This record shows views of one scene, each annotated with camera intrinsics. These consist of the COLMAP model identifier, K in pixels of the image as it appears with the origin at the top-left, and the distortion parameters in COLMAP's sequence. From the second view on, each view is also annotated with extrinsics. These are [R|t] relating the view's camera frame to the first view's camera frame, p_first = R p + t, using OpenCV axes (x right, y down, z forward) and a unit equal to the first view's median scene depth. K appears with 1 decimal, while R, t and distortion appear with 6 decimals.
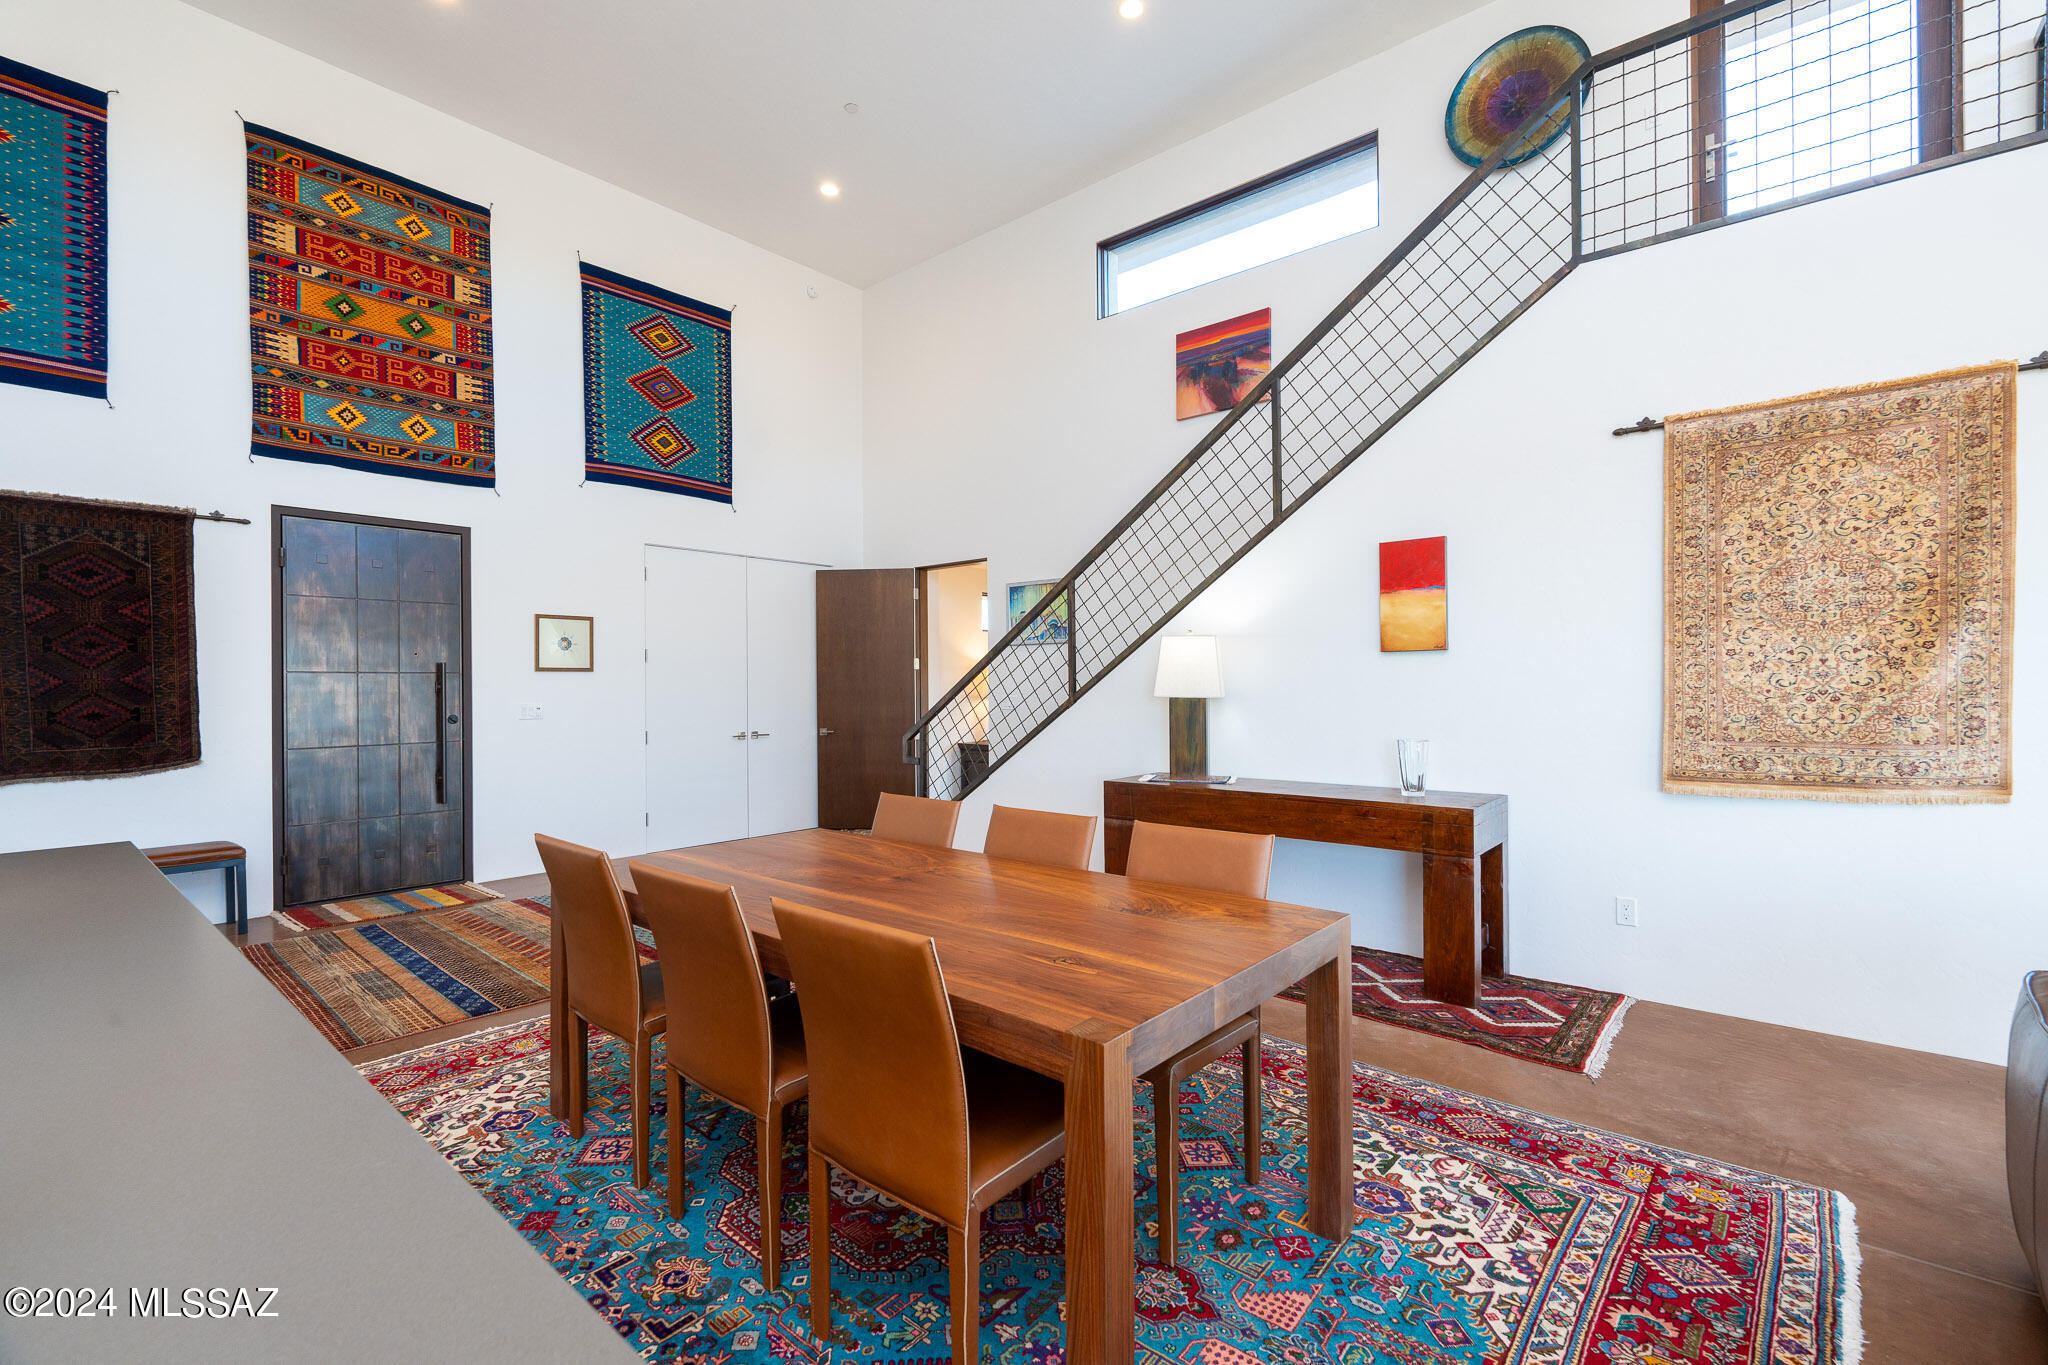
lens RADIAL K [[898.9, 0, 1017.5], [0, 898.9, 678.1], [0, 0, 1]] dist [-0.003366, -0.000328]
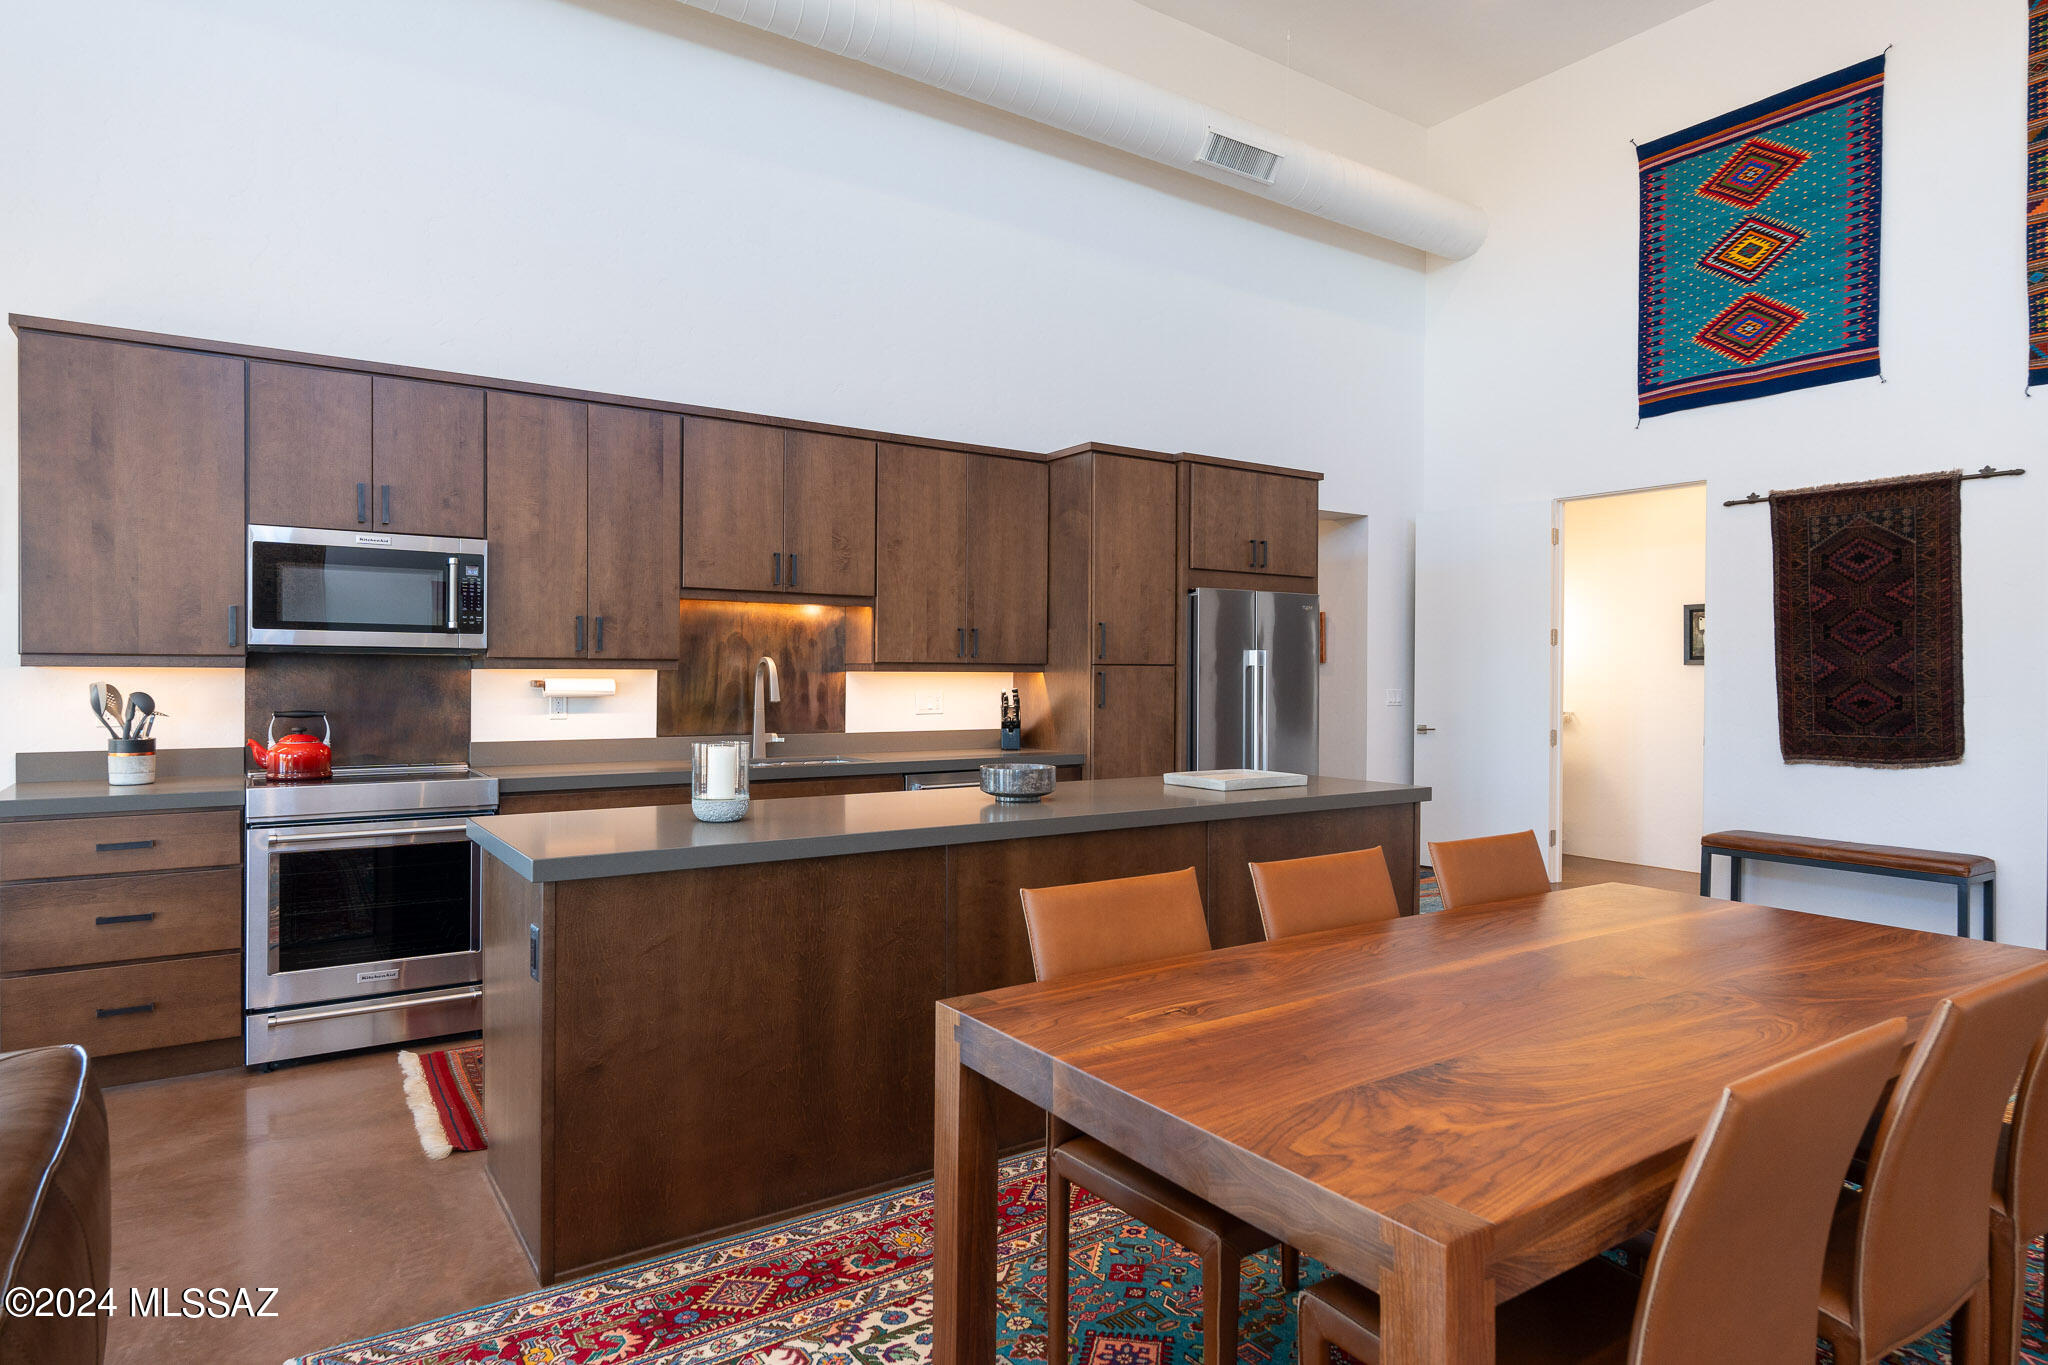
lens RADIAL K [[1146.3, 0, 1028.1], [0, 1146.3, 692.5], [0, 0, 1]] dist [-0.004966, -0.000144]
pose [[-0.259387, 0.022591, -0.965509, 0.395650], [0.002468, 0.999739, 0.022729, 0.000308], [0.965770, 0.003512, -0.259375, 0.413885]]
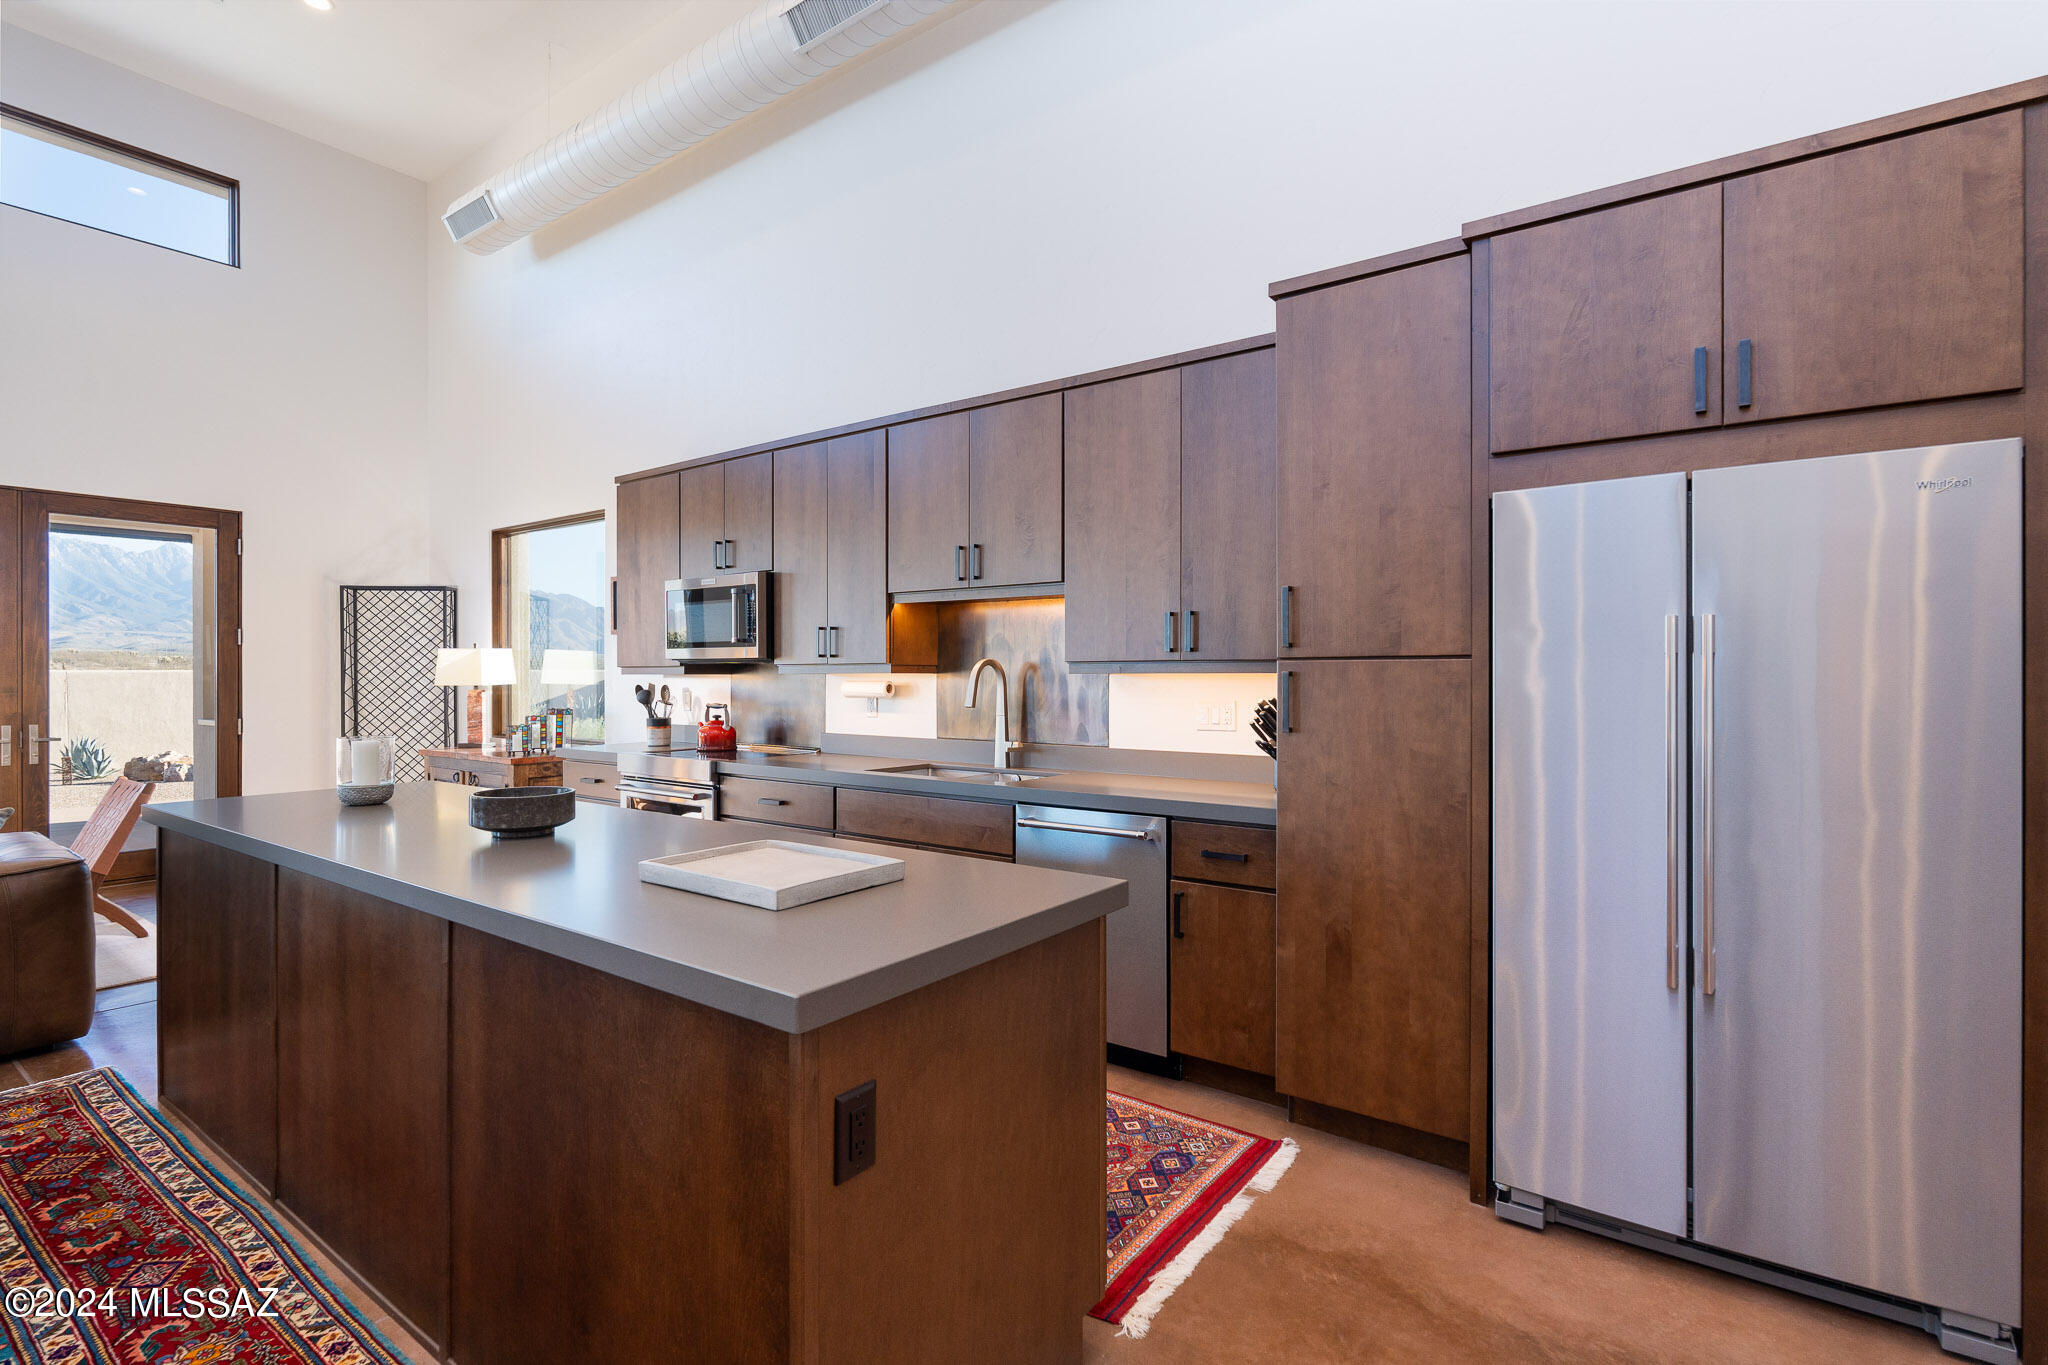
lens RADIAL K [[961.8, 0, 1016.0], [0, 961.8, 679.2], [0, 0, 1]] dist [-0.005504, 0.000411]
pose [[-0.996760, 0.009455, -0.079874, -0.511826], [0.009563, 0.999954, -0.000968, 0.009403], [0.079861, -0.001729, -0.996804, 0.725538]]
